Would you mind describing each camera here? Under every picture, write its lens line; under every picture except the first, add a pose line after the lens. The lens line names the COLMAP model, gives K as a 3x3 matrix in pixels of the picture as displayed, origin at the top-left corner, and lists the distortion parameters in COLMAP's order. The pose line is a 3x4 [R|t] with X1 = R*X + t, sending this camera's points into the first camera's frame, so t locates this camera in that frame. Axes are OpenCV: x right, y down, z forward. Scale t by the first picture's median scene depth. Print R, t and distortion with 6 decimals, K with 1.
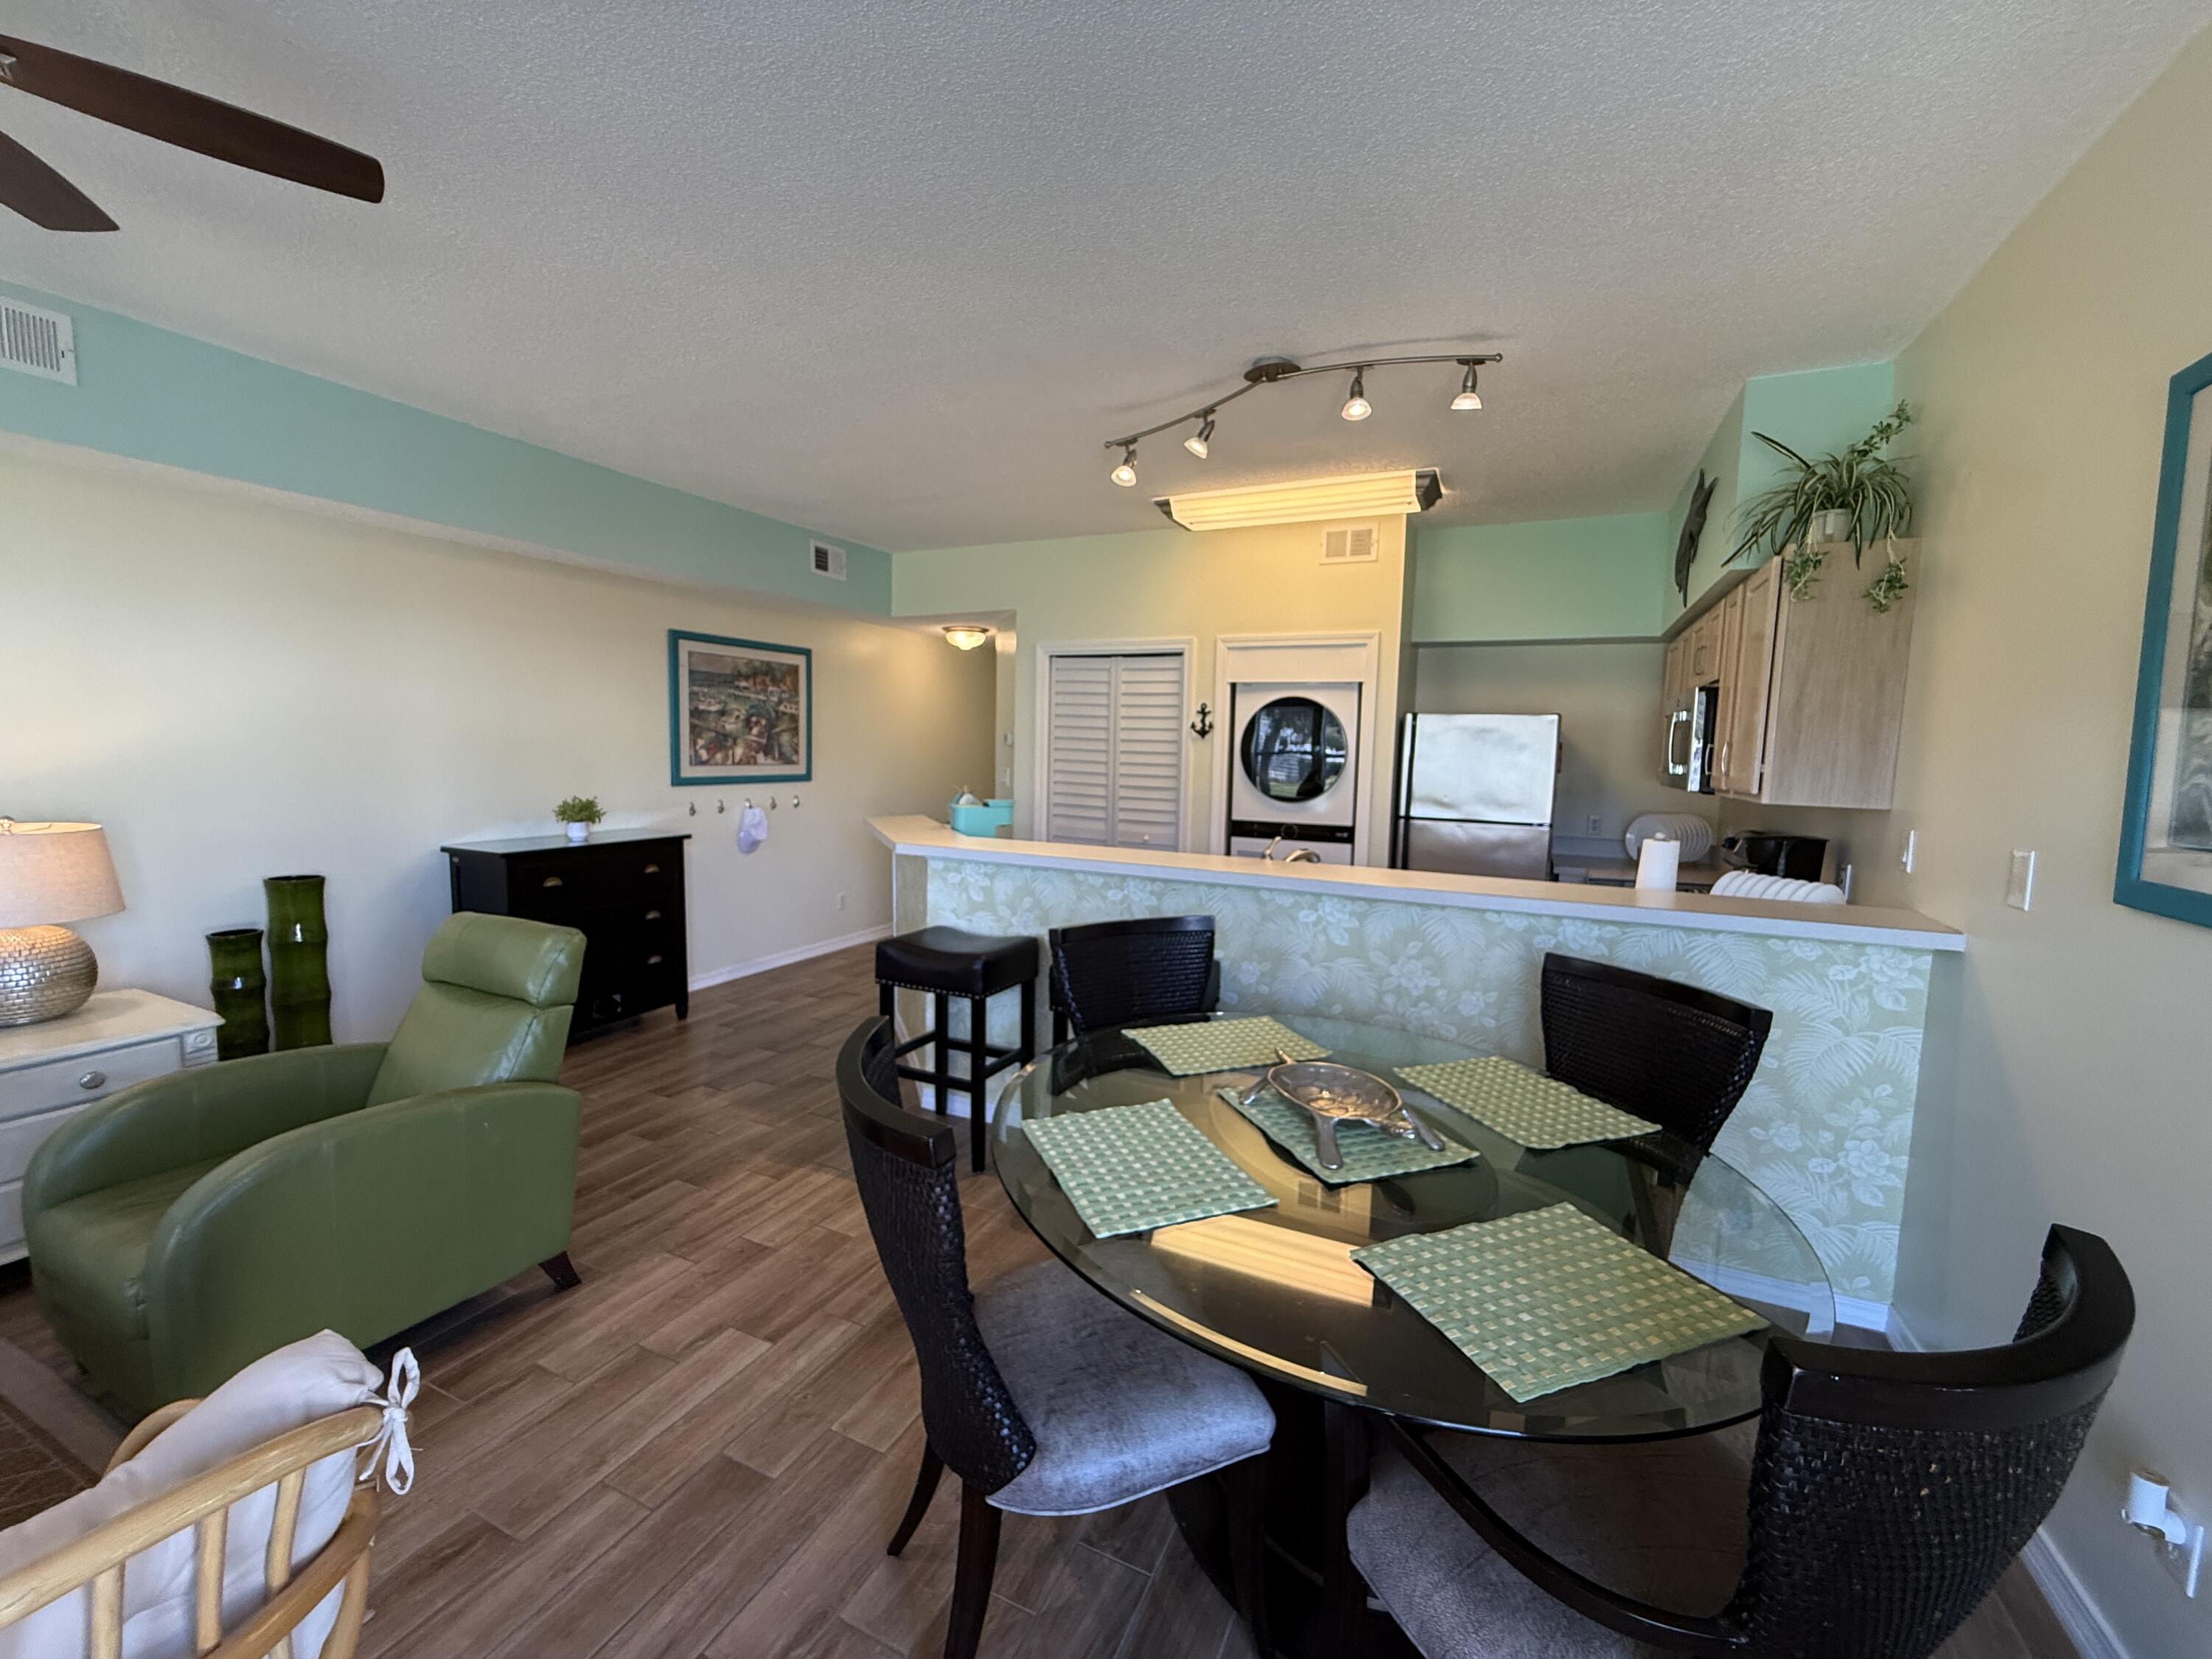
lens RADIAL K [[889.2, 0, 1104.8], [0, 889.2, 829.0], [0, 0, 1]] dist [0.001260, 0.000209]
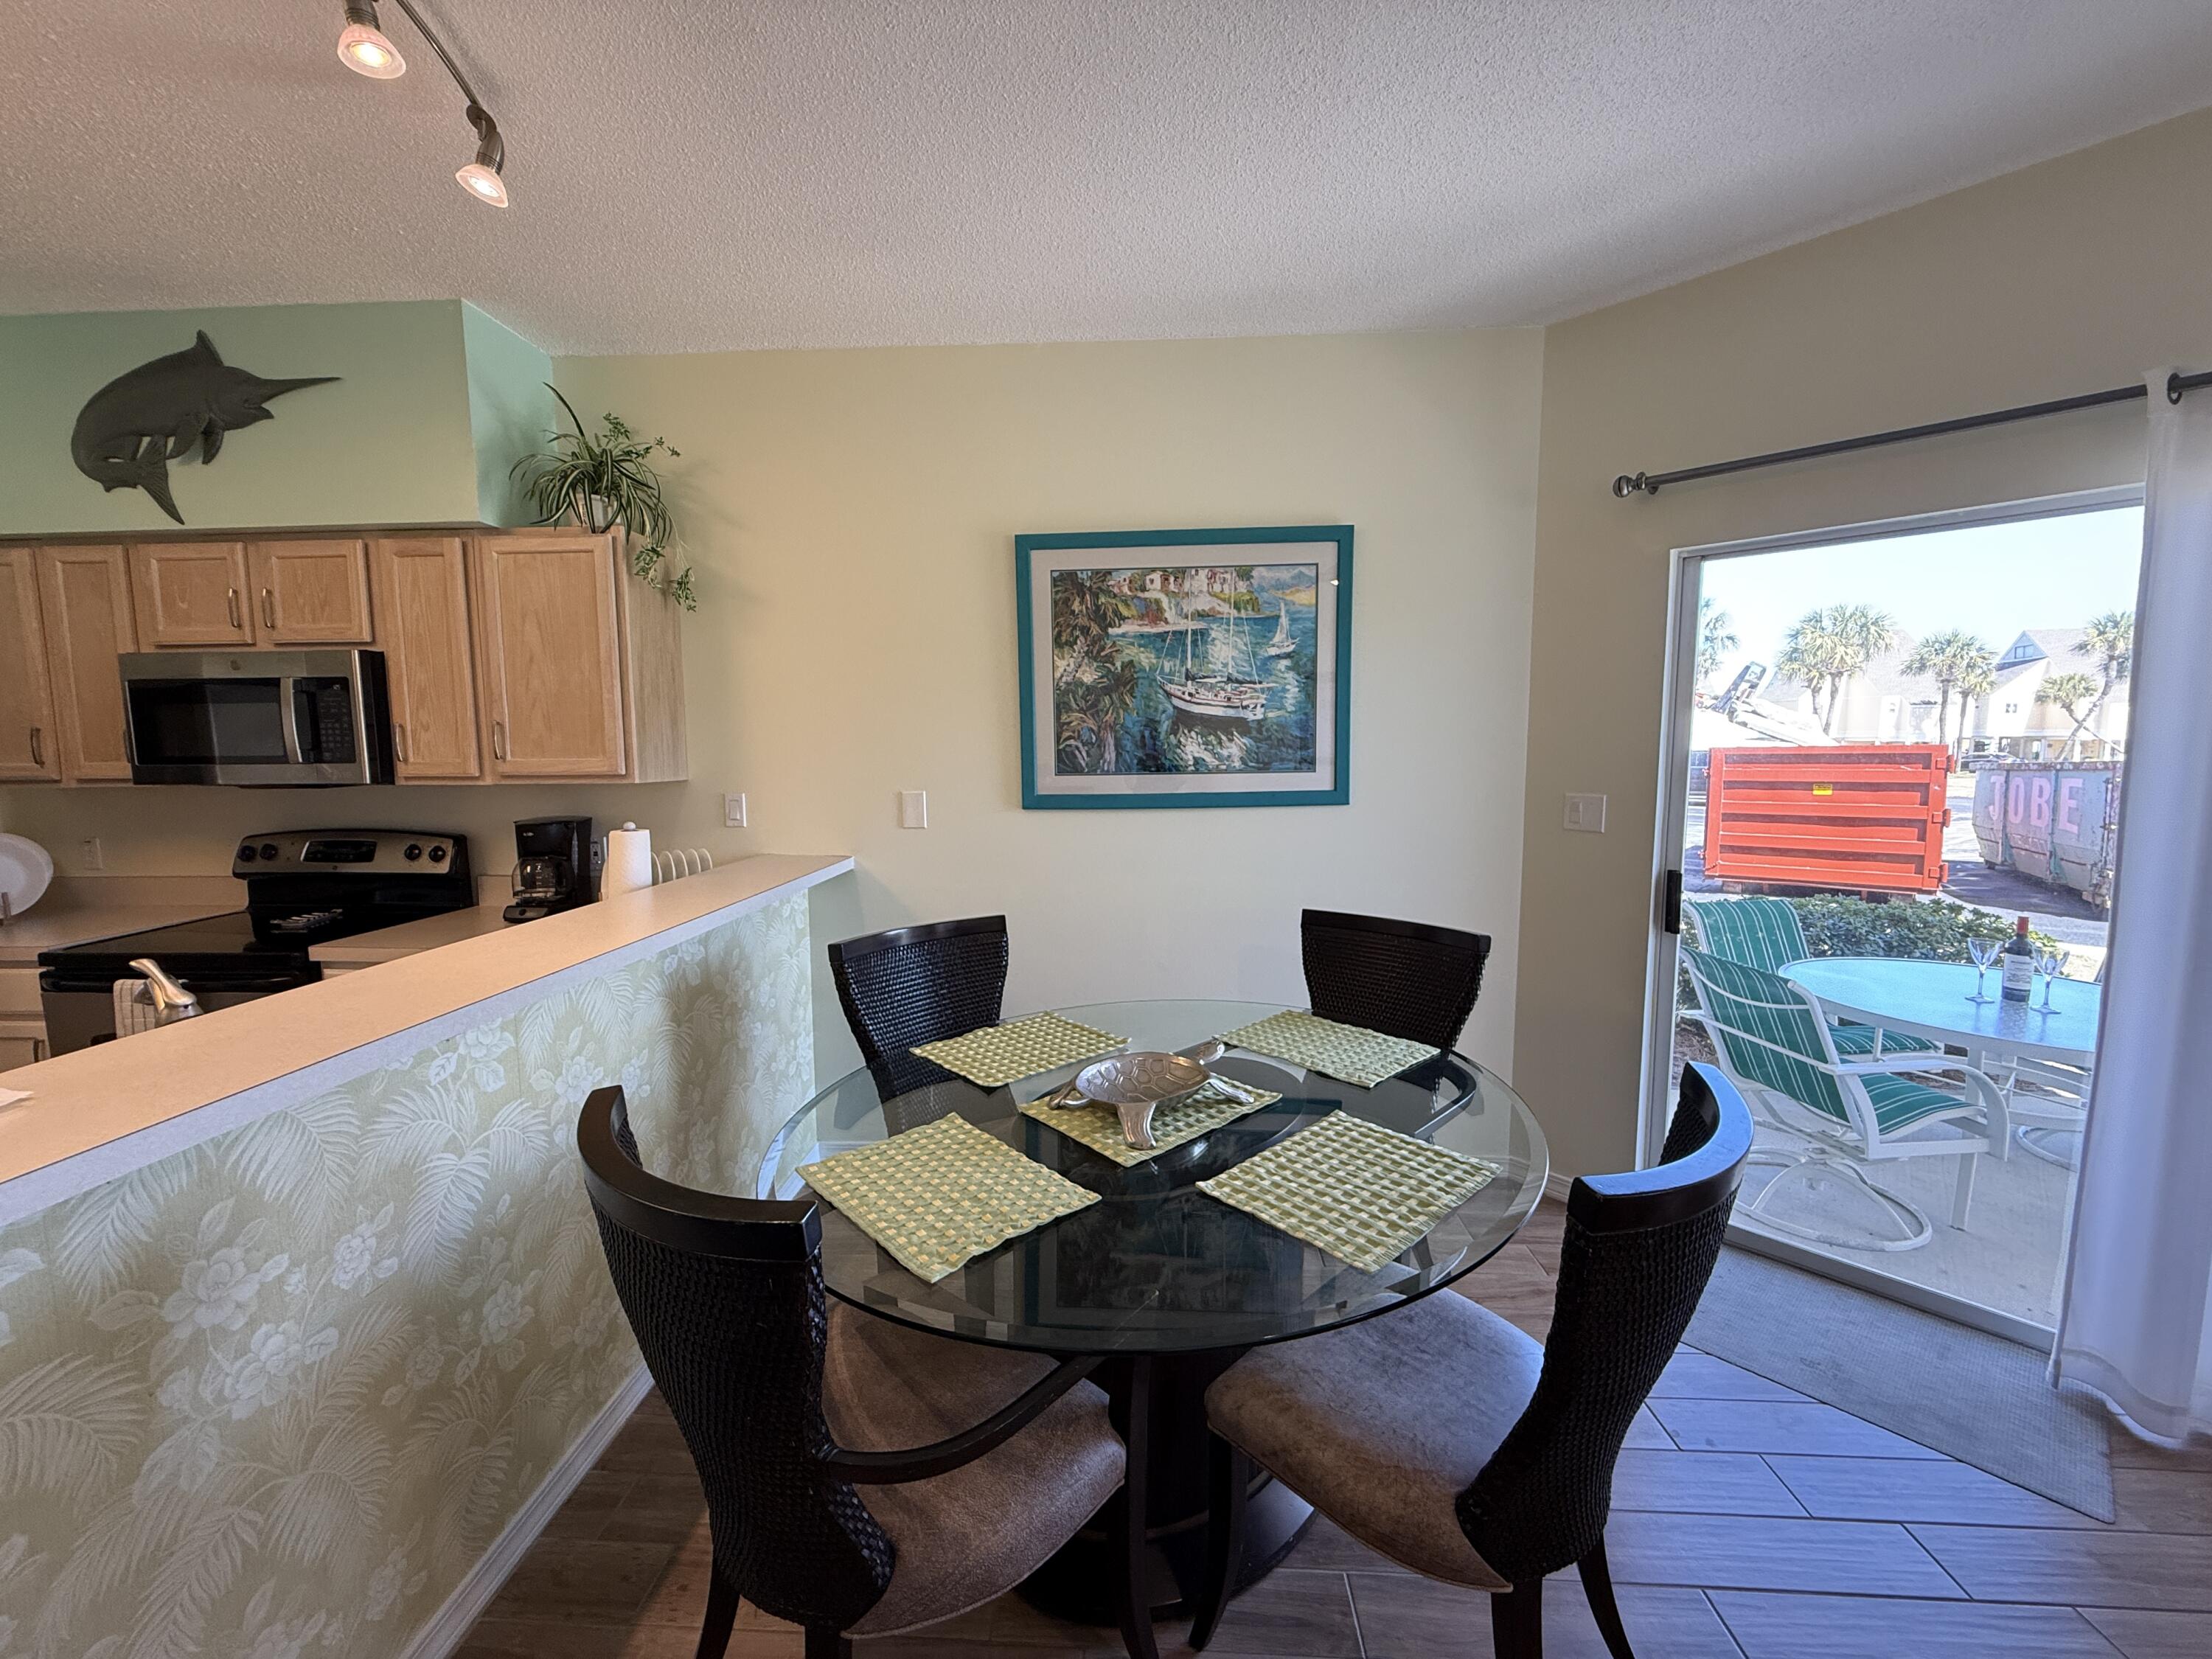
lens RADIAL K [[889.2, 0, 1104.5], [0, 889.2, 827.4], [0, 0, 1]] dist [0.001260, 0.000209]
pose [[-0.383203, -0.109729, 0.917123, -0.237286], [0.082748, 0.984848, 0.152407, -0.053706], [-0.919950, 0.134293, -0.368317, 0.536163]]
